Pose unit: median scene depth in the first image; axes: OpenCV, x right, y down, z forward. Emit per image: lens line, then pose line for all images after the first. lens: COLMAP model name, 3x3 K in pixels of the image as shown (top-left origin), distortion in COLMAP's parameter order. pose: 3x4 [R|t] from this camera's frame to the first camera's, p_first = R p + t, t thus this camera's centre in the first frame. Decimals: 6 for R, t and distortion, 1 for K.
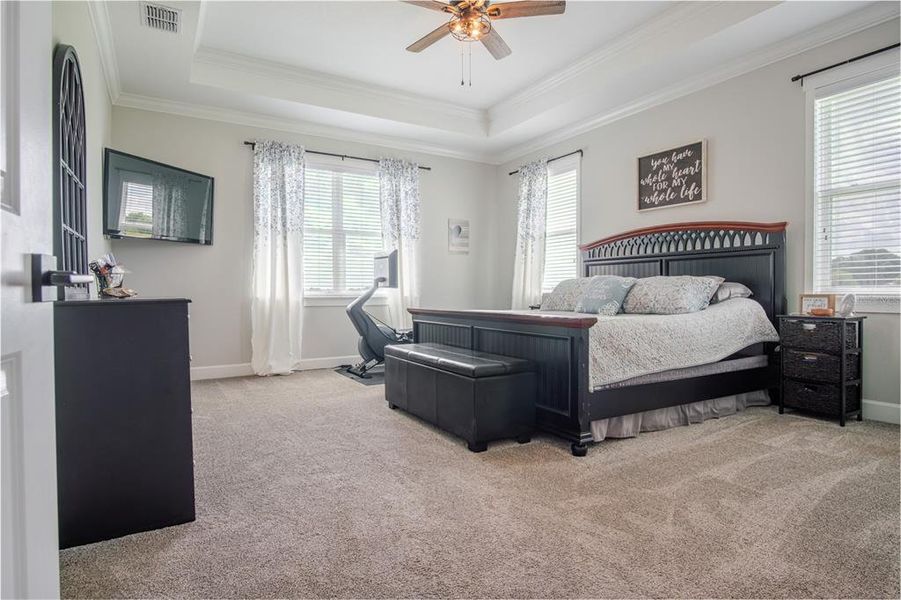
lens RADIAL K [[482.2, 0, 448.8], [0, 482.2, 297.1], [0, 0, 1]] dist [-0.031269, 0.005726]
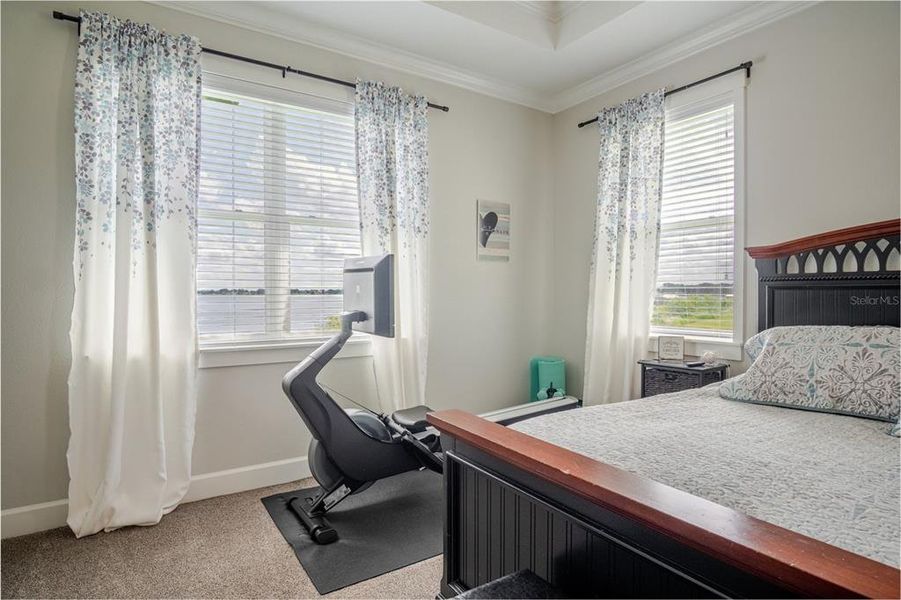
lens RADIAL K [[482.2, 0, 451.4], [0, 482.2, 299.9], [0, 0, 1]] dist [-0.031269, 0.005726]
pose [[0.998982, 0.002455, 0.045052, -0.063237], [-0.002540, 0.999995, 0.001823, -0.048909], [-0.045048, -0.001936, 0.998983, 0.474095]]
